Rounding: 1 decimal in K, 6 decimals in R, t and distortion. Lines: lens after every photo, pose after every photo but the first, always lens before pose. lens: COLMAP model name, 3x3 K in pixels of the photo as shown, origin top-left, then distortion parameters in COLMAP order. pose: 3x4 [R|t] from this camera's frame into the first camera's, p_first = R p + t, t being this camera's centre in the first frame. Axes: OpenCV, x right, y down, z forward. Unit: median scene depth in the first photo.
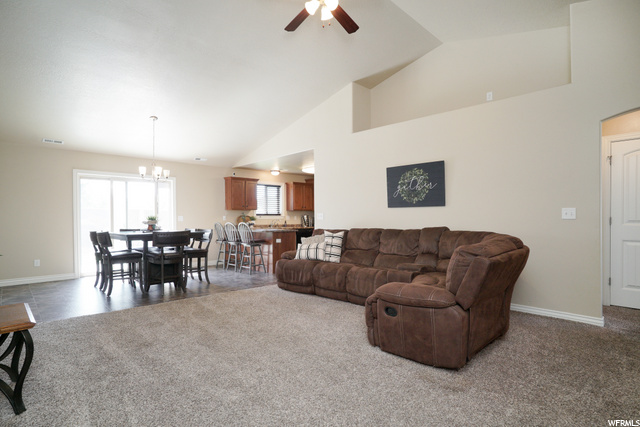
lens RADIAL K [[331.6, 0, 329.4], [0, 331.6, 223.2], [0, 0, 1]] dist [-0.041208, 0.011138]
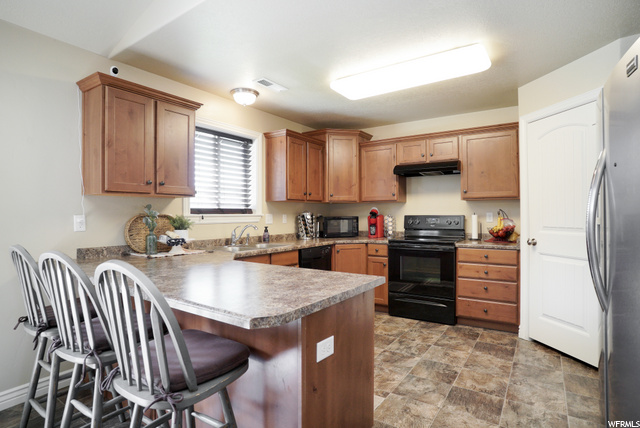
lens RADIAL K [[331.6, 0, 319.8], [0, 331.6, 215.5], [0, 0, 1]] dist [-0.041208, 0.011138]
pose [[0.983782, 0.001081, 0.179363, -0.156453], [0.001157, 0.999923, -0.012374, -0.017426], [-0.179362, 0.012380, 0.983705, 0.665599]]
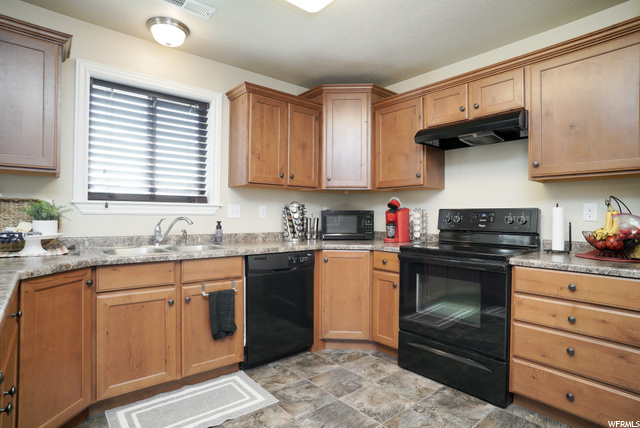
lens RADIAL K [[331.6, 0, 321.1], [0, 331.6, 213.8], [0, 0, 1]] dist [-0.041208, 0.011138]
pose [[0.995054, 0.015292, -0.098150, -0.019809], [-0.017206, 0.999677, -0.018684, -0.010900], [0.097832, 0.020281, 0.994996, 0.809017]]
